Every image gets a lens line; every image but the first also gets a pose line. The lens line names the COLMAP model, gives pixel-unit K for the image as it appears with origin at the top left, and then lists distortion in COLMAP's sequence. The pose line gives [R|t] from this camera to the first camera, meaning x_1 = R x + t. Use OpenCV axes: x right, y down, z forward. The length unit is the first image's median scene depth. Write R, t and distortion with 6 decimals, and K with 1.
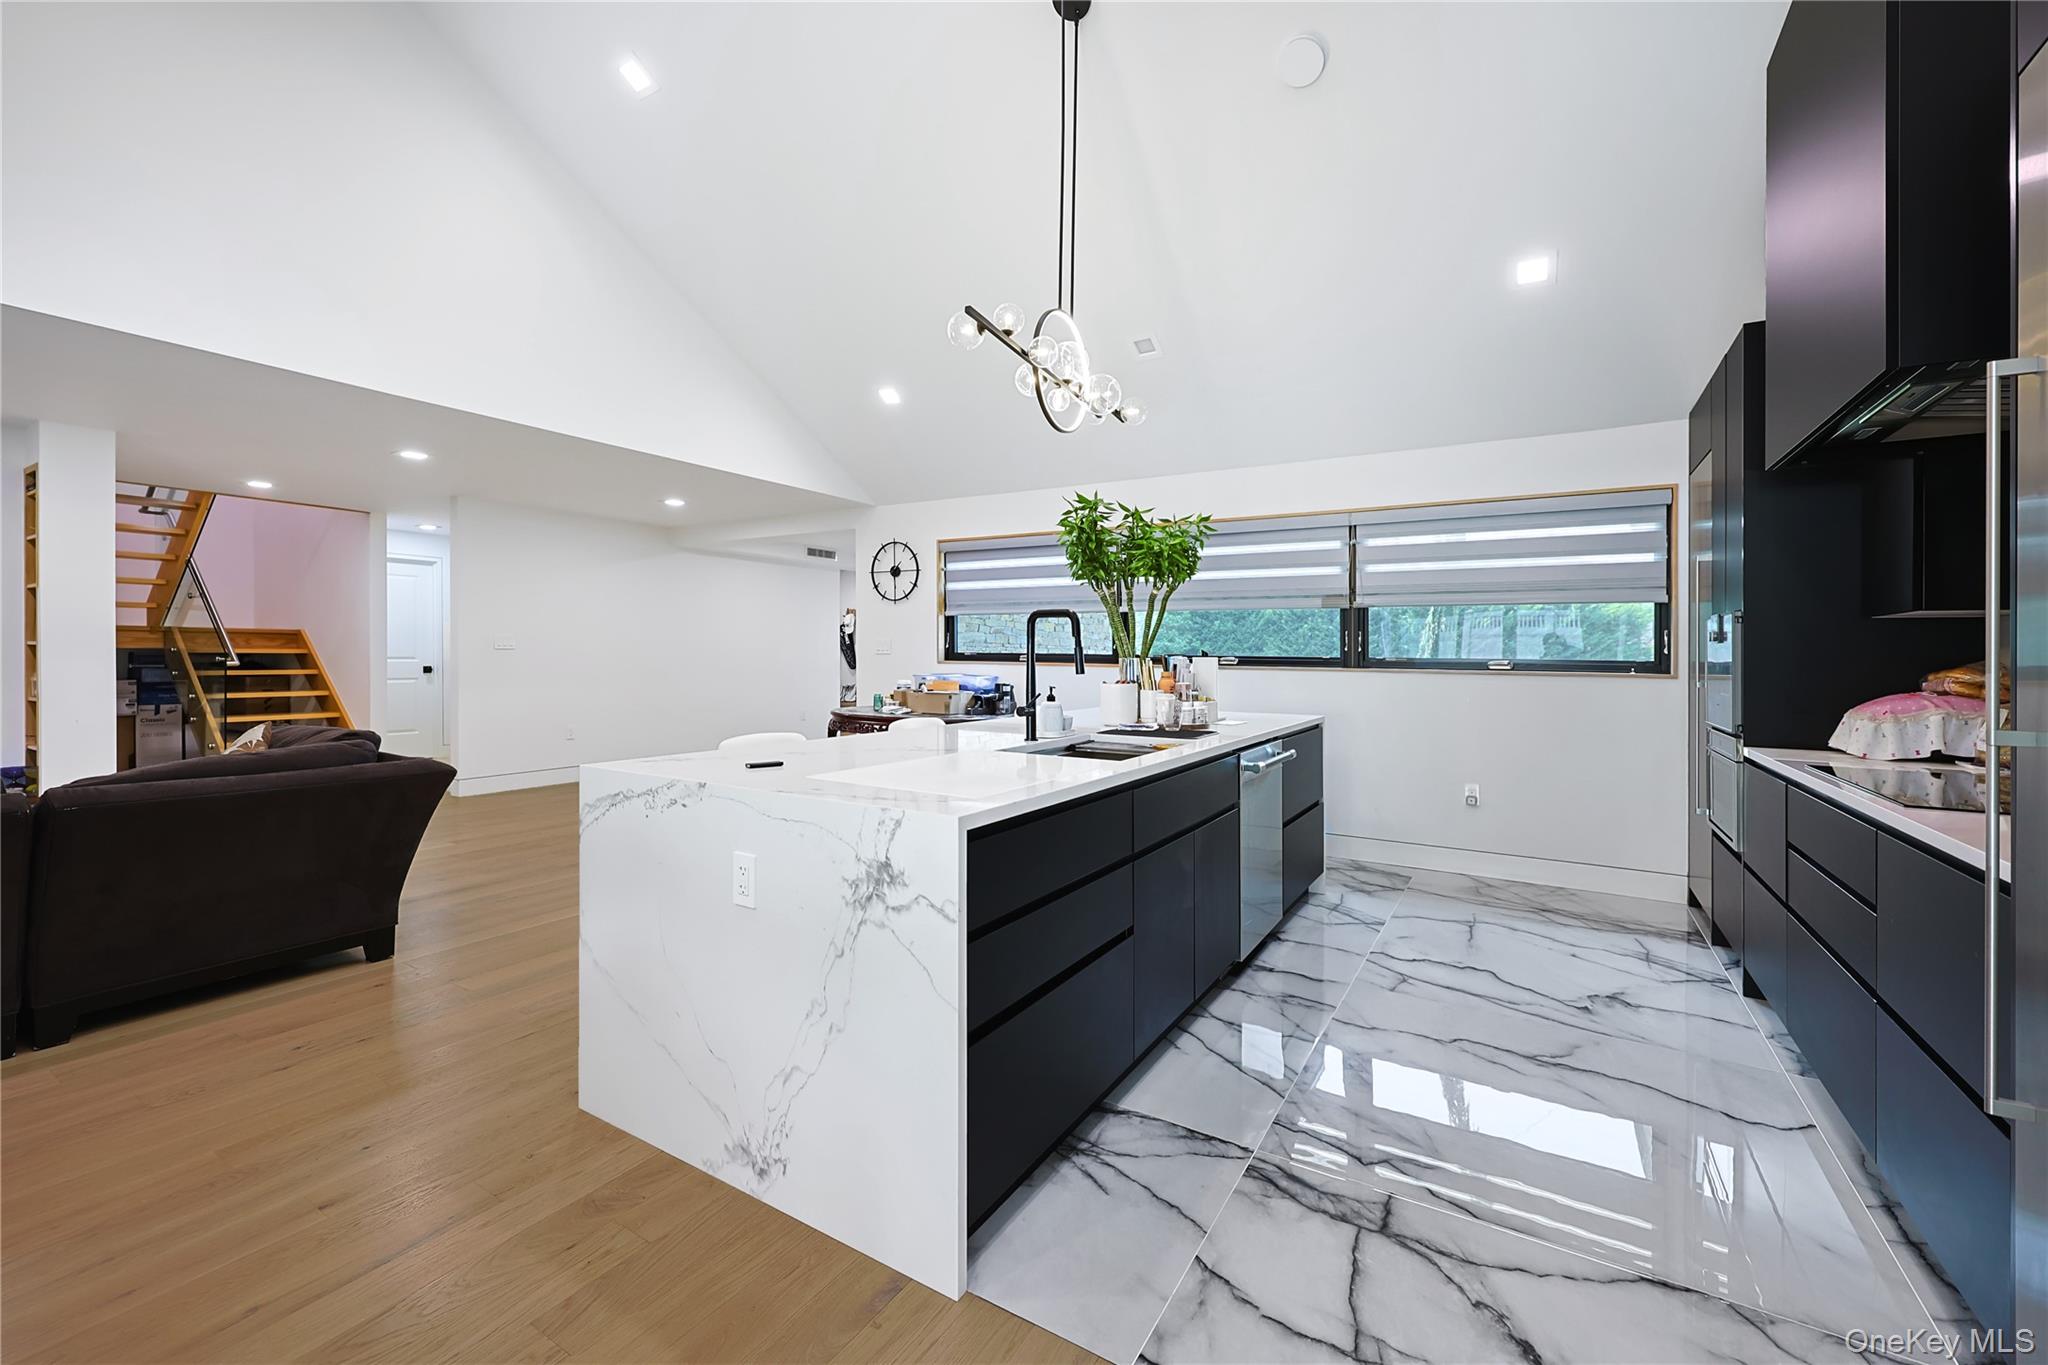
lens RADIAL K [[828.0, 0, 1033.5], [0, 828.0, 643.9], [0, 0, 1]] dist [0.001872, -0.001164]
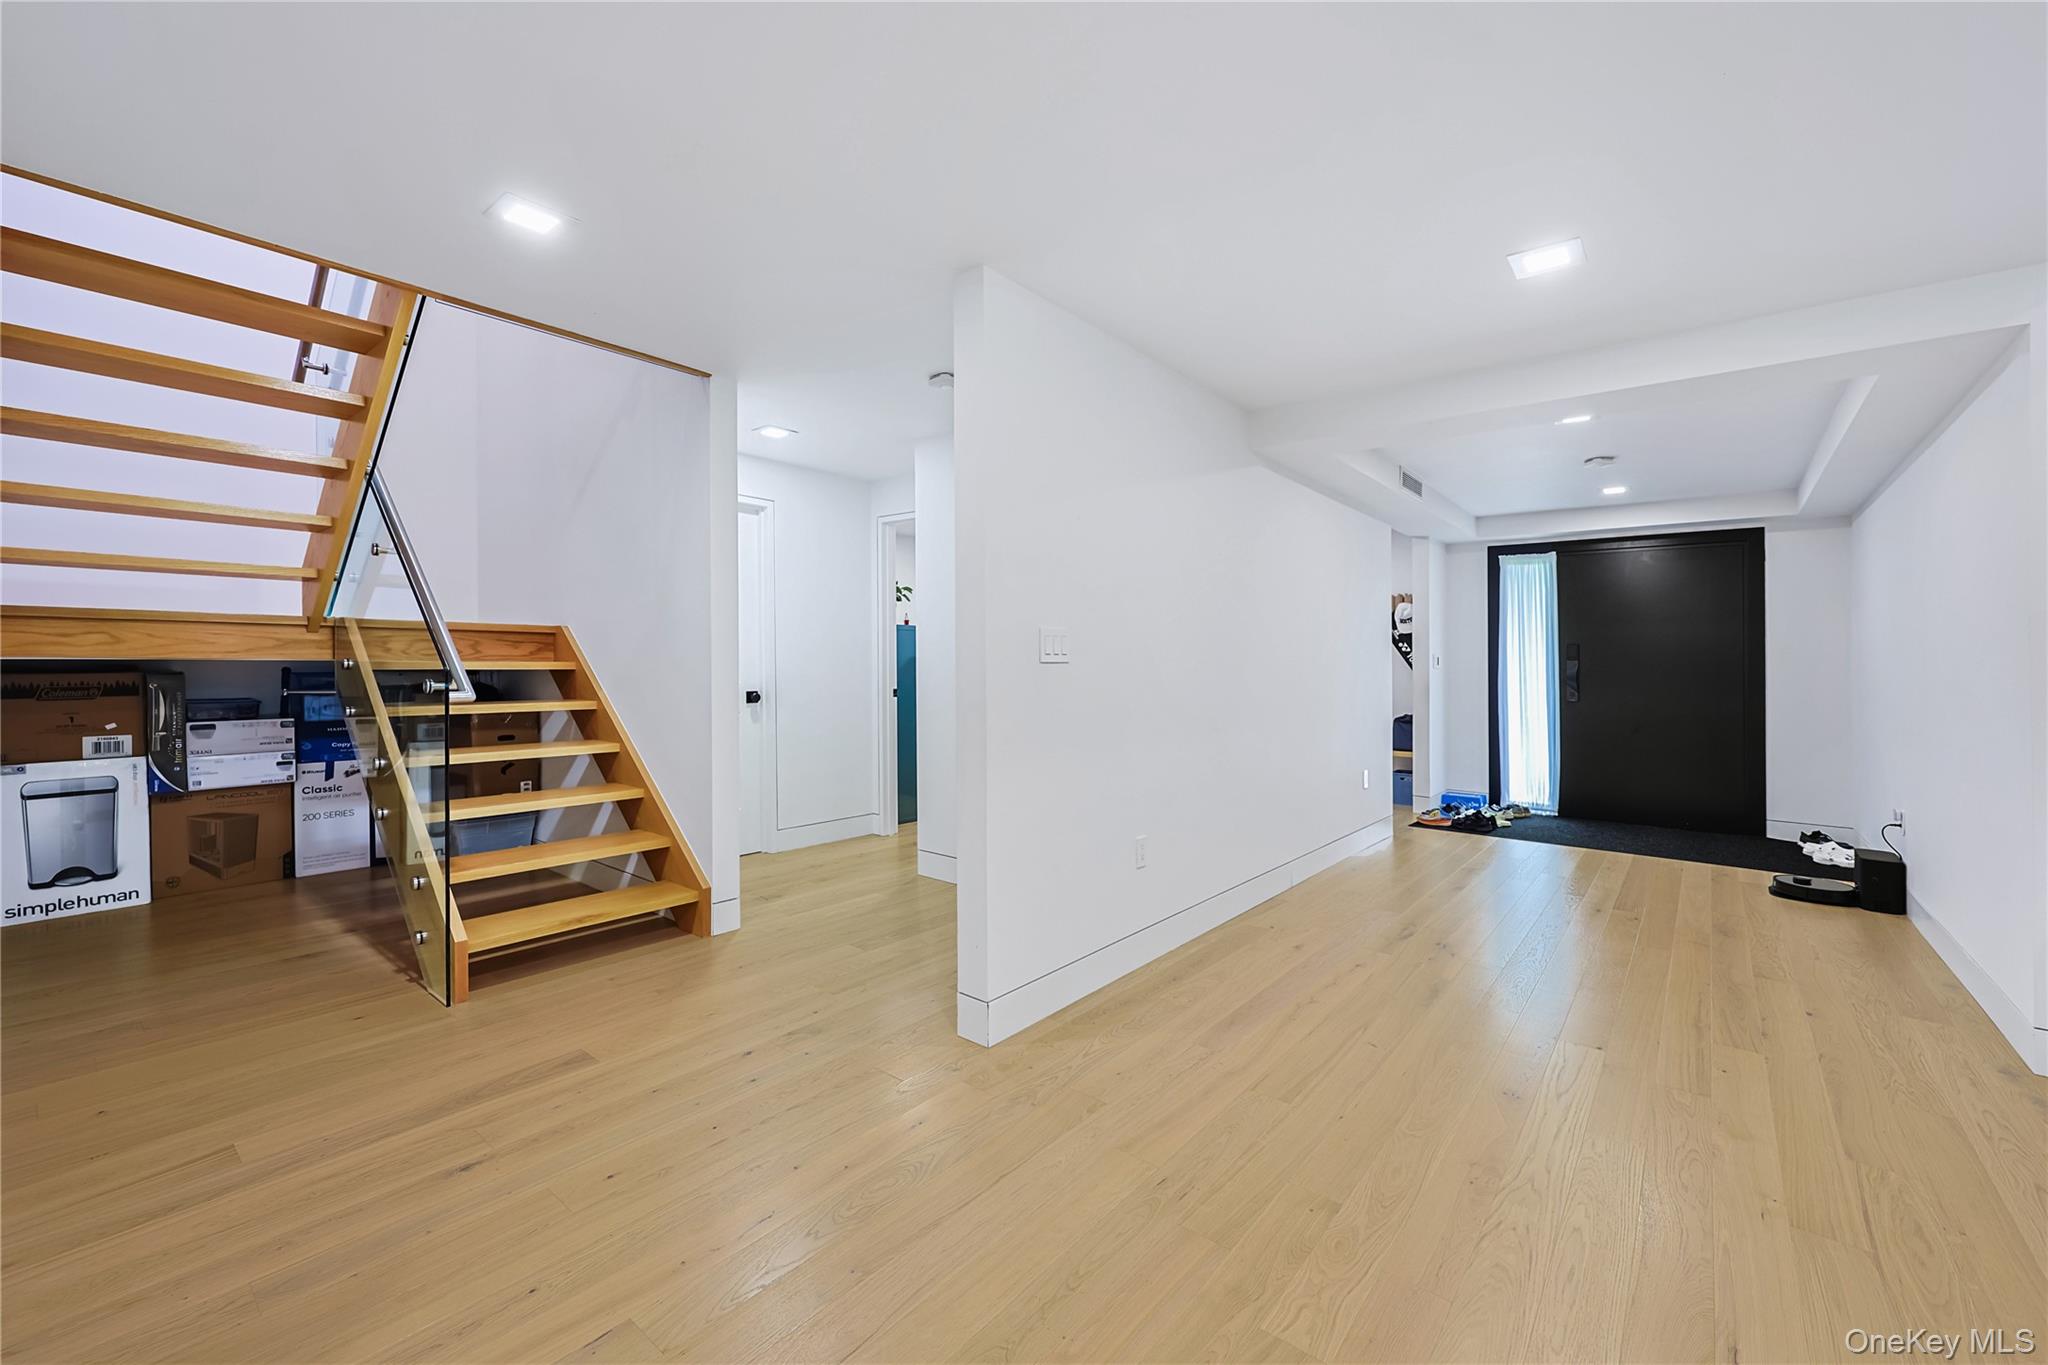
lens RADIAL K [[828.0, 0, 1027.0], [0, 828.0, 653.8], [0, 0, 1]] dist [0.001872, -0.001164]
pose [[0.989754, -0.004410, -0.142718, -0.815472], [0.004099, 0.999989, -0.002474, 0.006045], [0.142727, 0.001863, 0.989760, 0.818952]]
